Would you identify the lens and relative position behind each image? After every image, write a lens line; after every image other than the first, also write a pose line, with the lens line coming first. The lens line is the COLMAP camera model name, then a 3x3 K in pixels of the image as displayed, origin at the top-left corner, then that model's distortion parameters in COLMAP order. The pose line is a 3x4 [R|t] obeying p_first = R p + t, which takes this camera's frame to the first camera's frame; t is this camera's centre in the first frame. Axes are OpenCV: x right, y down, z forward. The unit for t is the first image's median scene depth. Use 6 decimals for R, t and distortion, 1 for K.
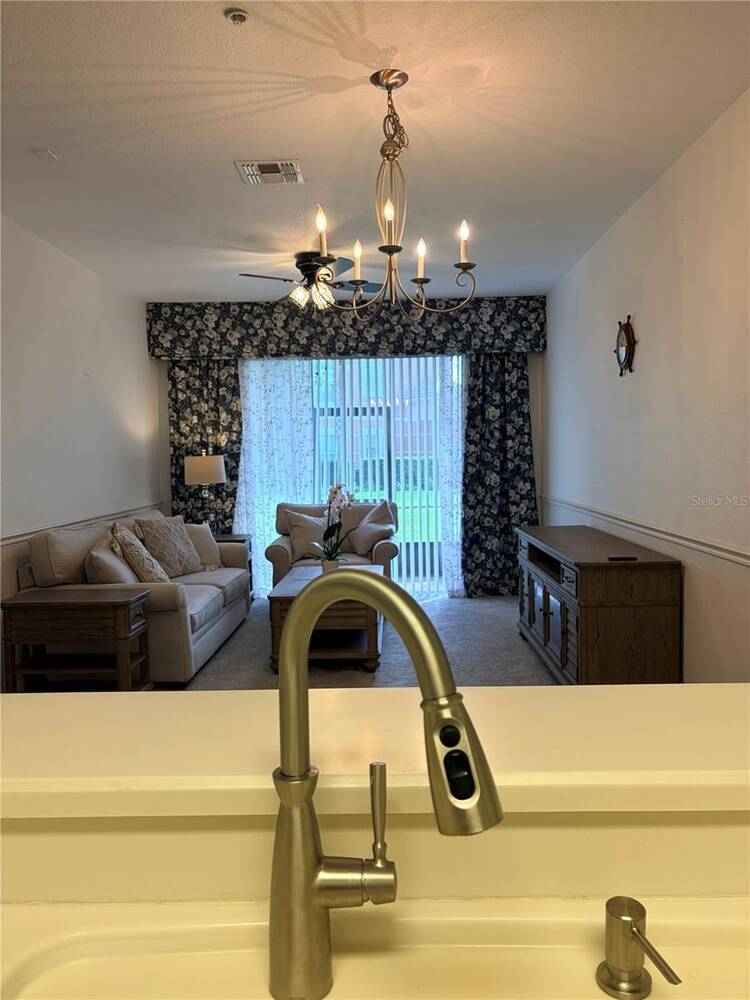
lens RADIAL K [[754.1, 0, 378.1], [0, 754.1, 514.3], [0, 0, 1]] dist [0.040335, -0.041394]
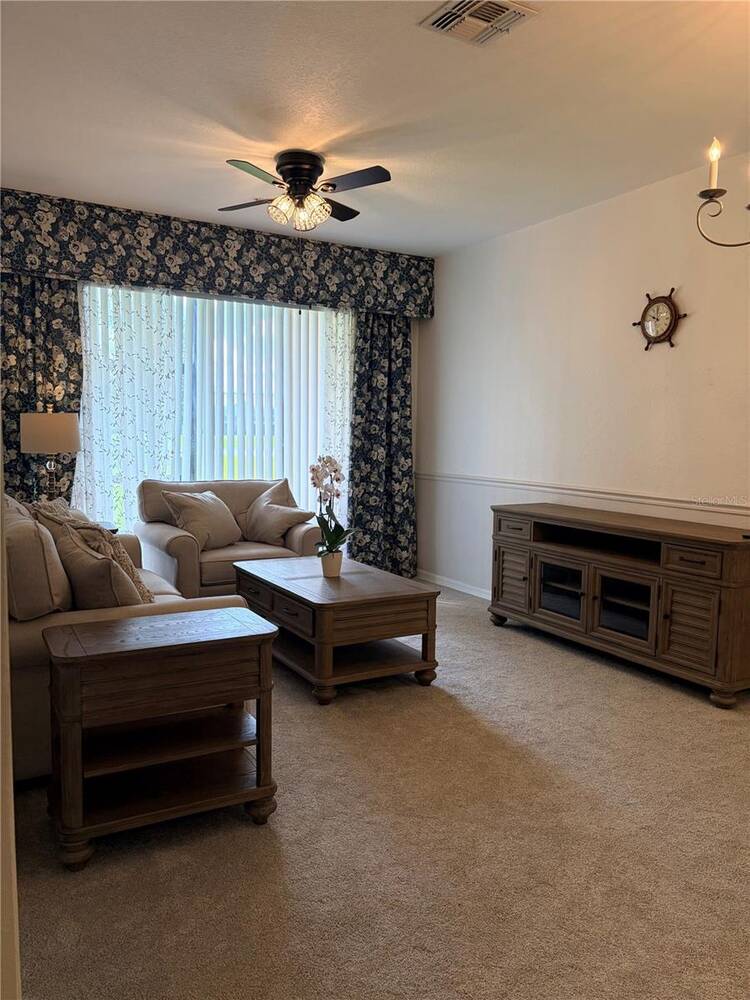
lens RADIAL K [[754.1, 0, 380.7], [0, 754.1, 514.8], [0, 0, 1]] dist [0.040335, -0.041394]
pose [[0.856670, -0.022967, 0.515354, -0.324934], [0.006821, 0.999425, 0.033201, -0.003302], [-0.515820, -0.024928, 0.856334, 0.222590]]
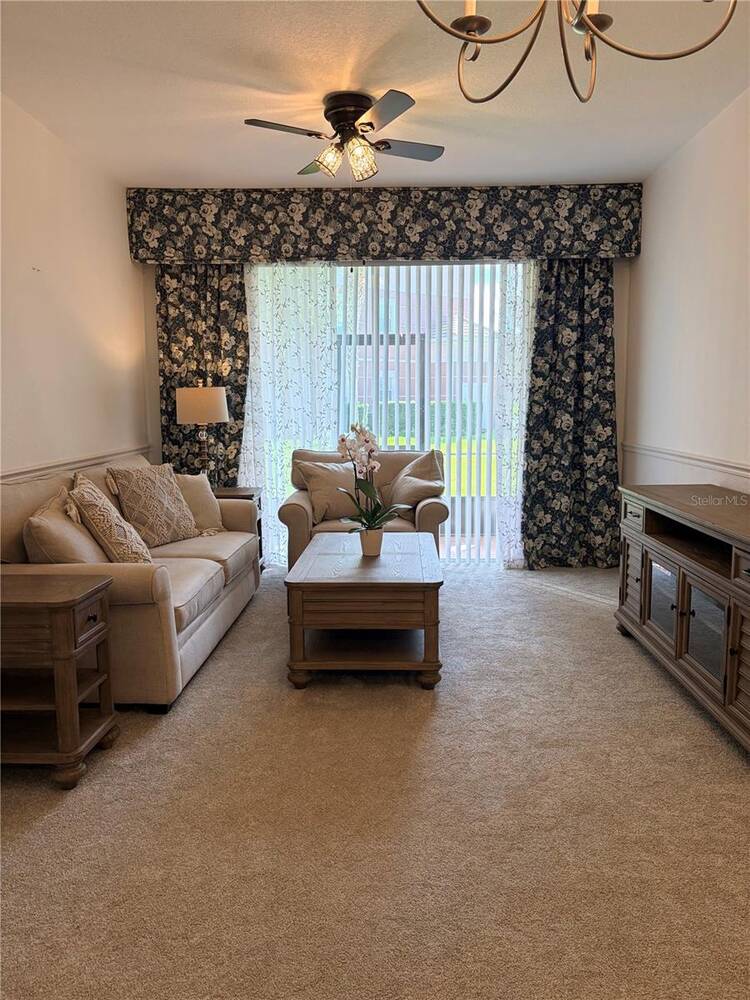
lens RADIAL K [[754.1, 0, 376.4], [0, 754.1, 506.1], [0, 0, 1]] dist [0.040335, -0.041394]
pose [[0.999859, 0.013067, -0.010556, -0.036823], [-0.012401, 0.998066, 0.060914, -0.004223], [0.011331, -0.060775, 0.998087, 0.204253]]
